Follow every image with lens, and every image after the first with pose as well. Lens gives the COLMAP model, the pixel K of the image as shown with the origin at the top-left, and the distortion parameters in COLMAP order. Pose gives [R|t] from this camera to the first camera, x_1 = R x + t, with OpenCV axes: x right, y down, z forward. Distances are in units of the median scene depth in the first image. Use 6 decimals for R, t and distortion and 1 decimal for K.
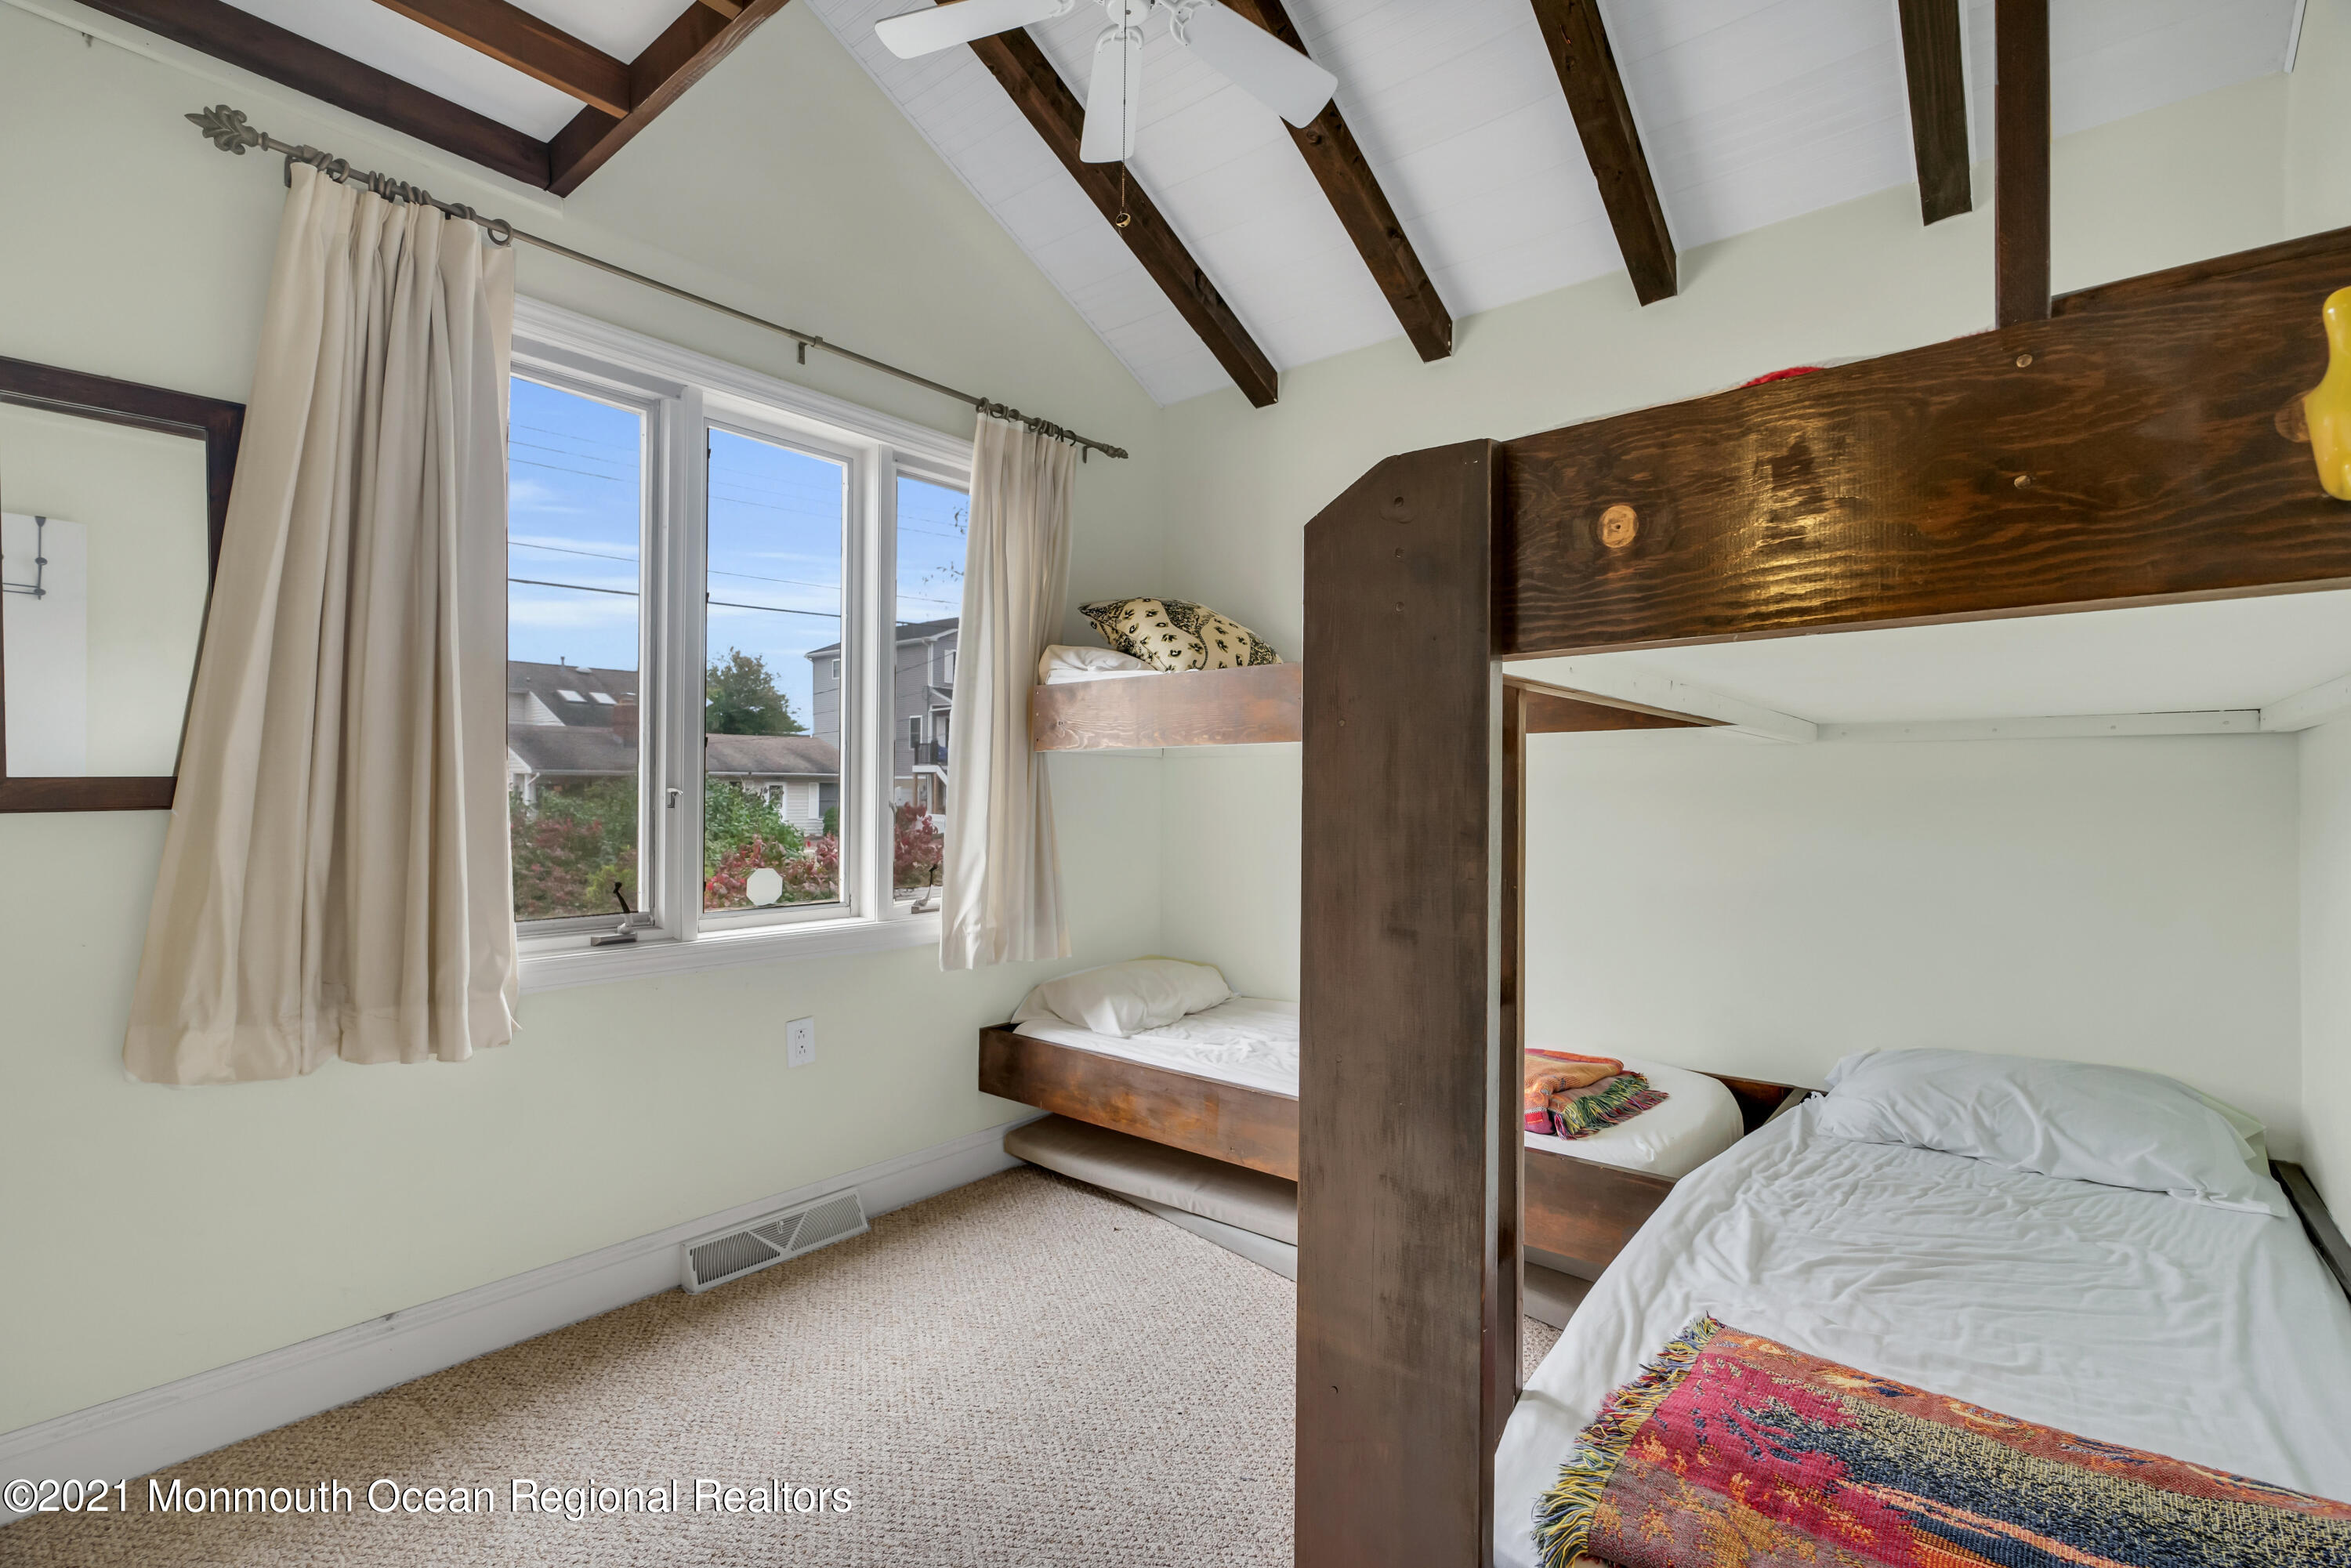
lens RADIAL K [[1080.8, 0, 1168.4], [0, 1080.8, 804.2], [0, 0, 1]] dist [-0.000638, 0.000747]
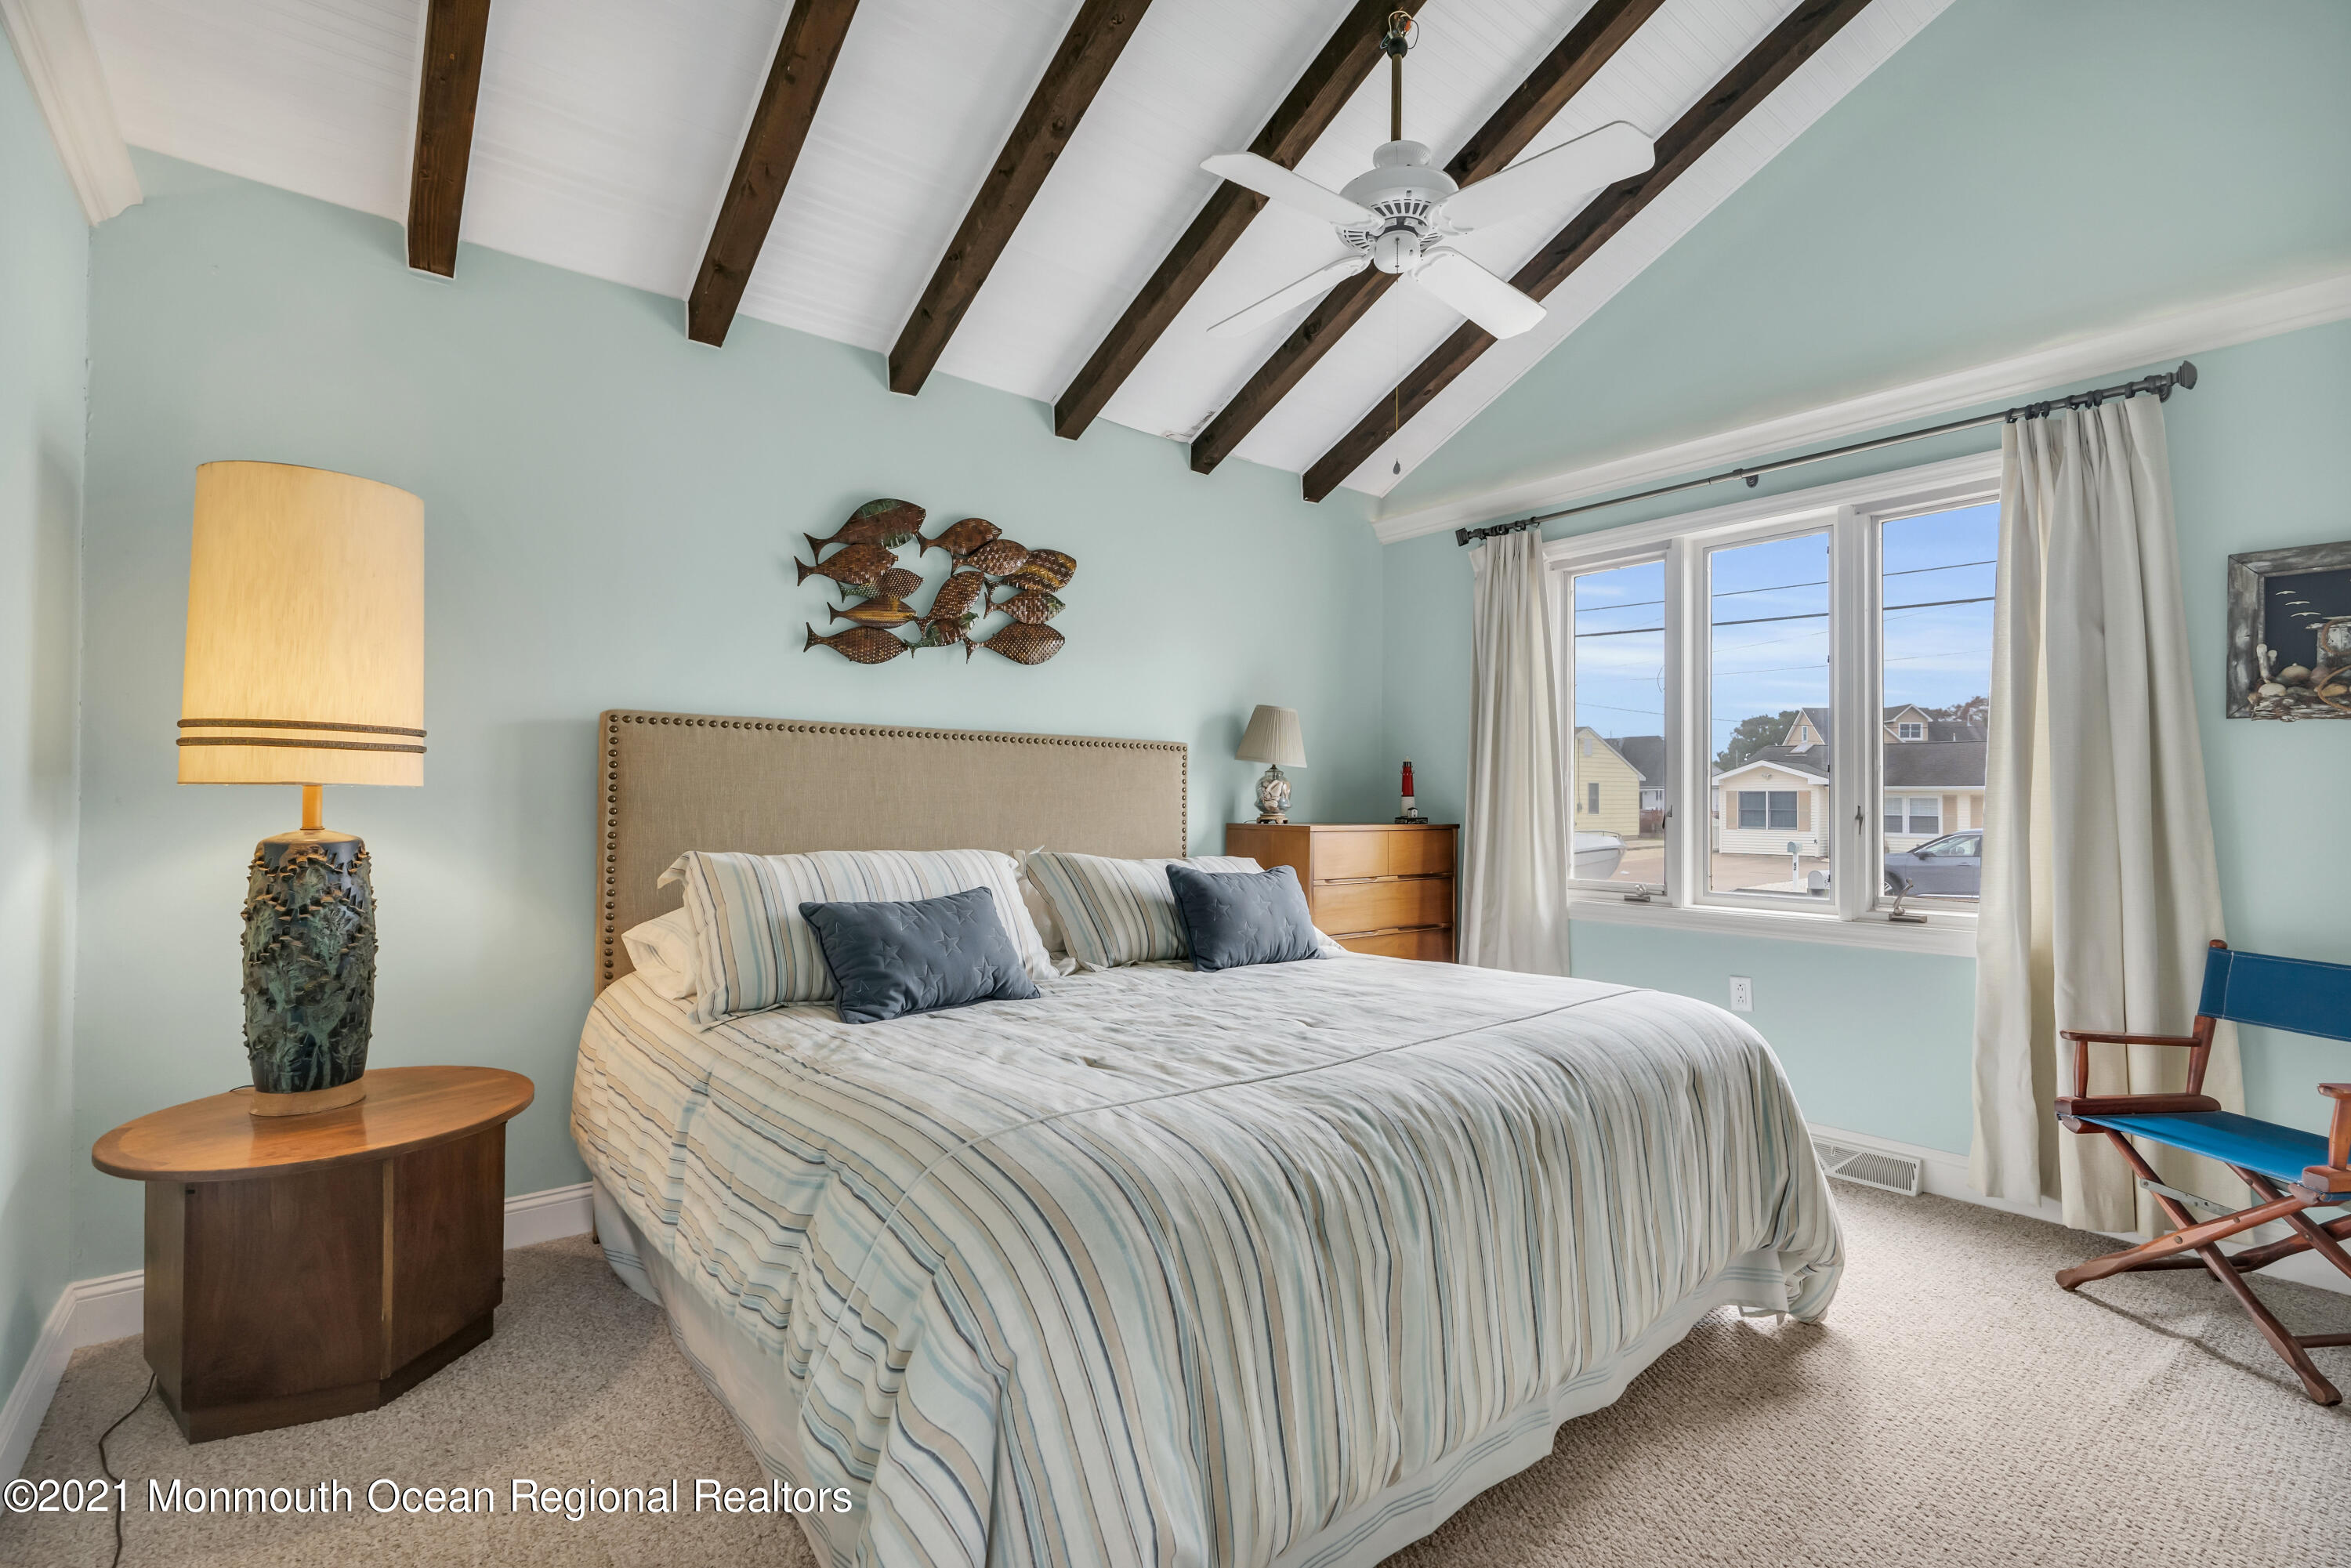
lens RADIAL K [[1025.5, 0, 1166.6], [0, 1025.5, 777.5], [0, 0, 1]] dist [-0.003954, -0.000919]
pose [[-0.178905, -0.018823, -0.983686, 0.896841], [-0.027375, 0.999525, -0.014147, 0.003933], [0.983485, 0.024398, -0.179335, 0.435484]]
